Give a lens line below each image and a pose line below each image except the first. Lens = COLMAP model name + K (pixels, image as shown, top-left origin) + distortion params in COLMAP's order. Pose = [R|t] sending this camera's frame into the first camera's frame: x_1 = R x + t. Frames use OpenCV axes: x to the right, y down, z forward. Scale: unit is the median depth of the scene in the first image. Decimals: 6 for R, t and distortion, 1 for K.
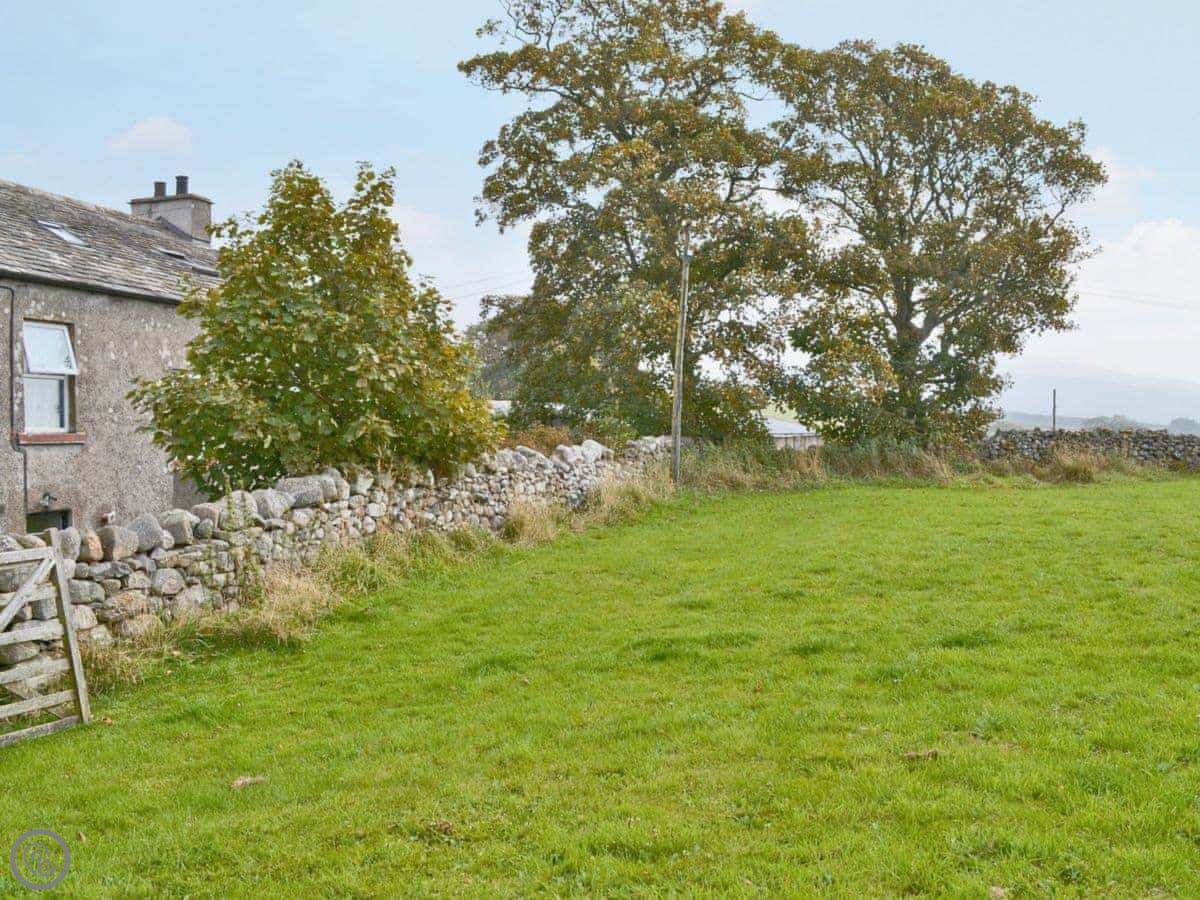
lens RADIAL K [[1105.4, 0, 741.4], [0, 1105.4, 452.0], [0, 0, 1]] dist [-0.057341, -0.004145]
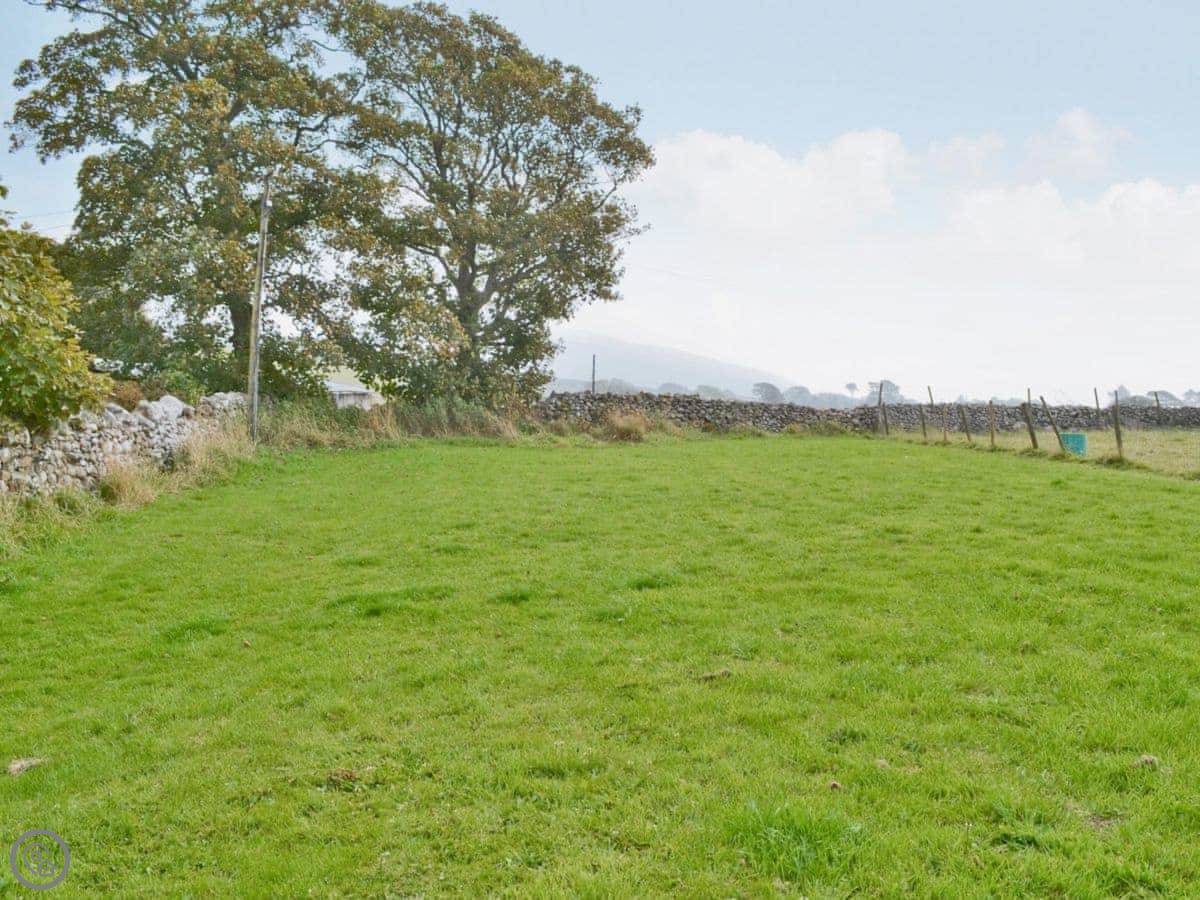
lens RADIAL K [[1123.5, 0, 600.0], [0, 1123.5, 450.0], [0, 0, 1]] dist [-0.068570, 0.001140]
pose [[0.926094, -0.000742, 0.377292, -0.134605], [-0.012535, 0.999386, 0.032733, -0.000219], [-0.377084, -0.035043, 0.925516, -0.015416]]
